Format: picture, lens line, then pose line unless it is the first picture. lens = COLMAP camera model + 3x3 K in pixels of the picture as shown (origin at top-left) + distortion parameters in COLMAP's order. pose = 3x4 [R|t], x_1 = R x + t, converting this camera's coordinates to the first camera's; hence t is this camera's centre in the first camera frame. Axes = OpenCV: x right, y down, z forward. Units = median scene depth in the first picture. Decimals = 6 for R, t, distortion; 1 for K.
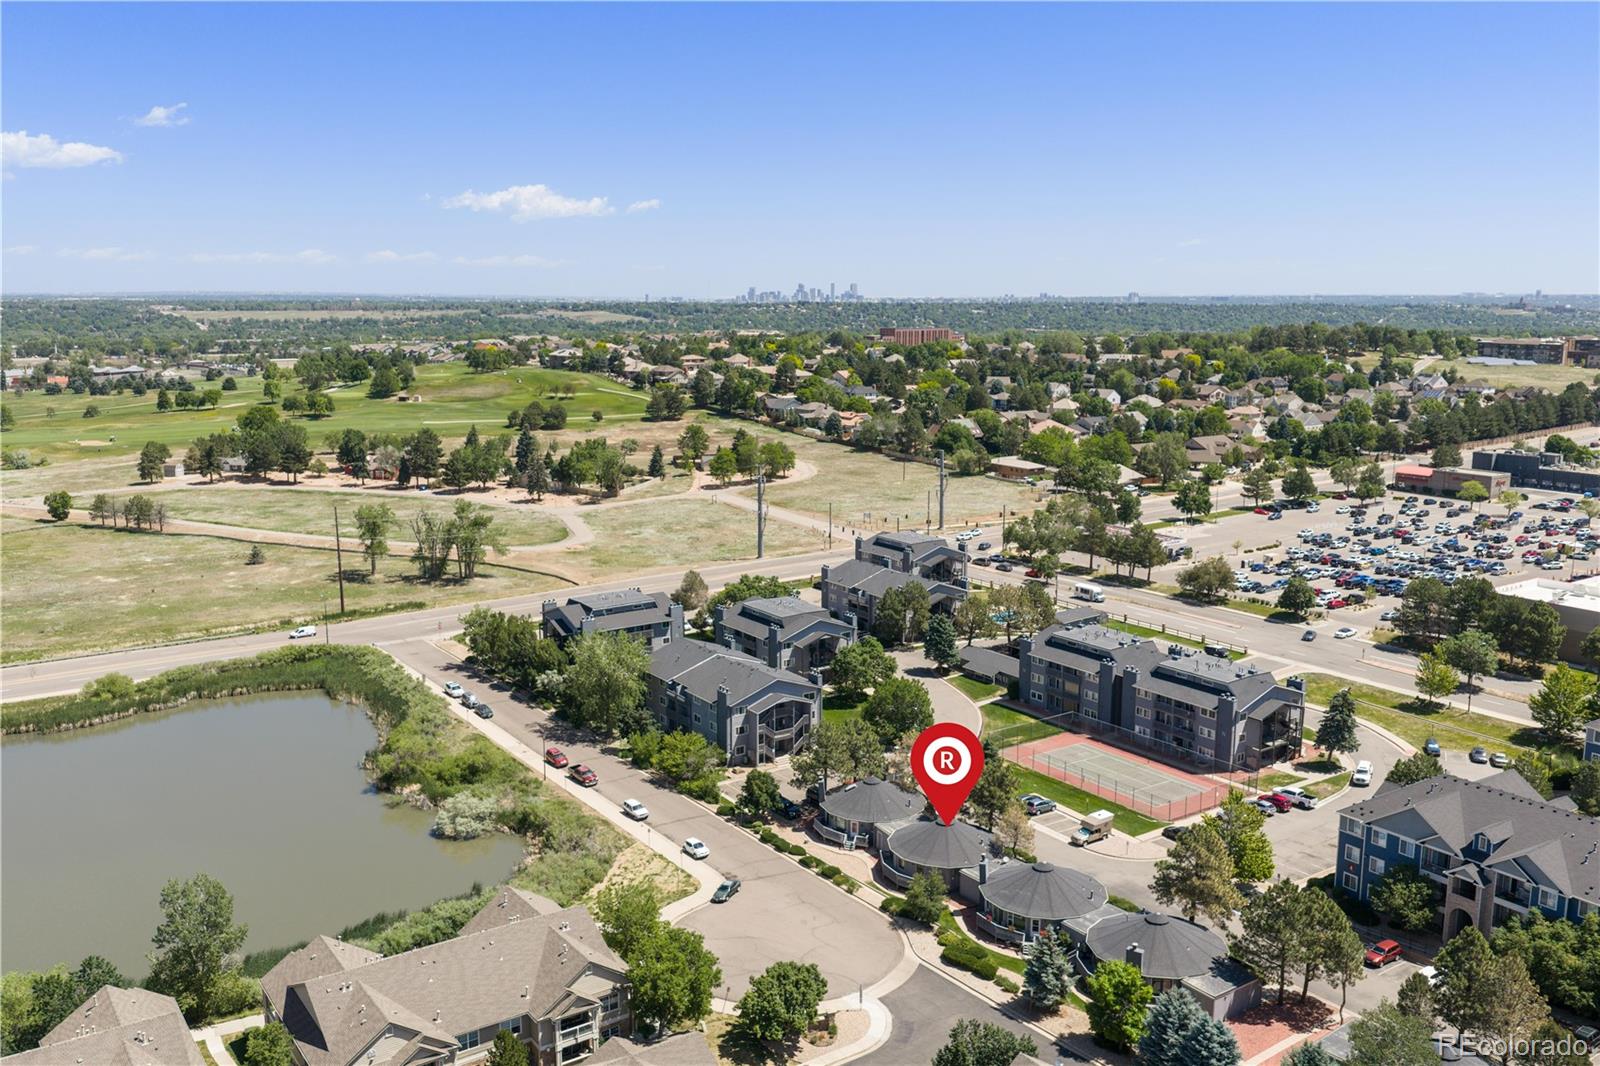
lens RADIAL K [[1377.2, 0, 815.8], [0, 1377.2, 511.9], [0, 0, 1]] dist [0.032685, -0.095720]
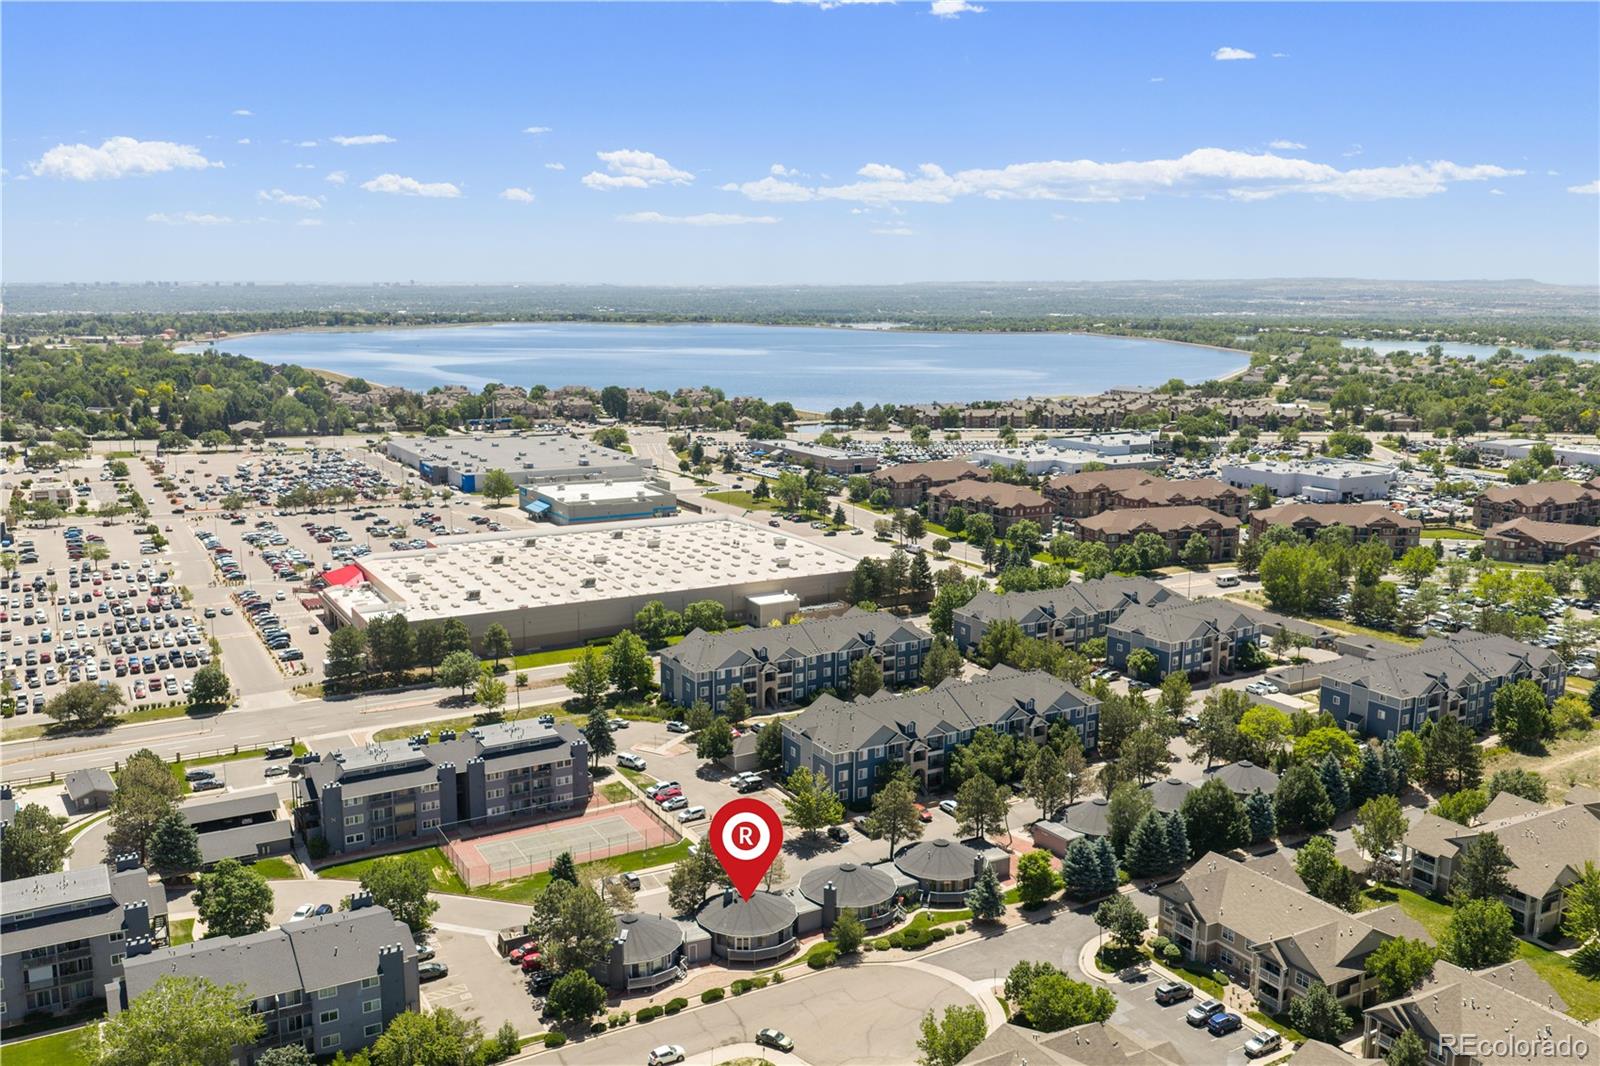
lens RADIAL K [[1318.8, 0, 800.0], [0, 1318.8, 533.0], [0, 0, 1]] dist [0.035631, -0.157941]
pose [[0.084811, -0.178220, 0.980329, -0.776388], [0.152233, 0.974640, 0.164016, -0.201433], [-0.984699, 0.135328, 0.109791, 0.672128]]
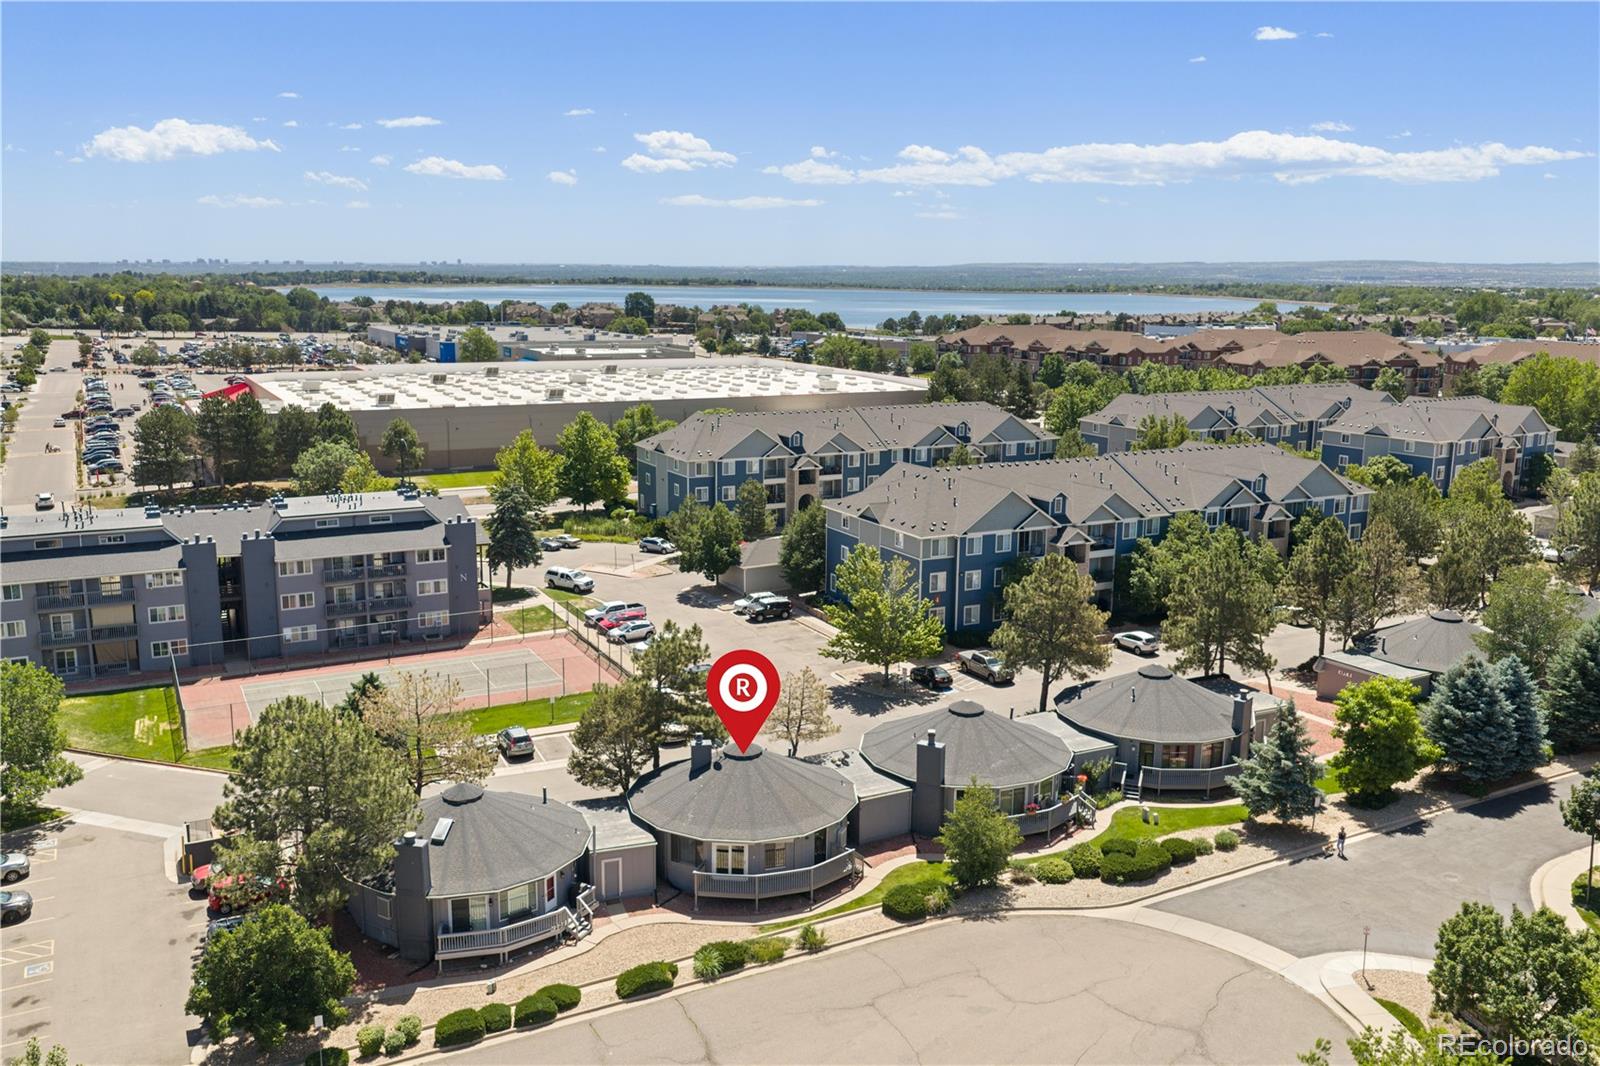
lens RADIAL K [[1316.9, 0, 800.0], [0, 1316.9, 533.0], [0, 0, 1]] dist [0.015387, -0.038098]
pose [[0.118909, -0.187928, 0.974958, -0.301046], [0.148723, 0.974218, 0.169647, 0.057970], [-0.981704, 0.124826, 0.143792, 0.760254]]
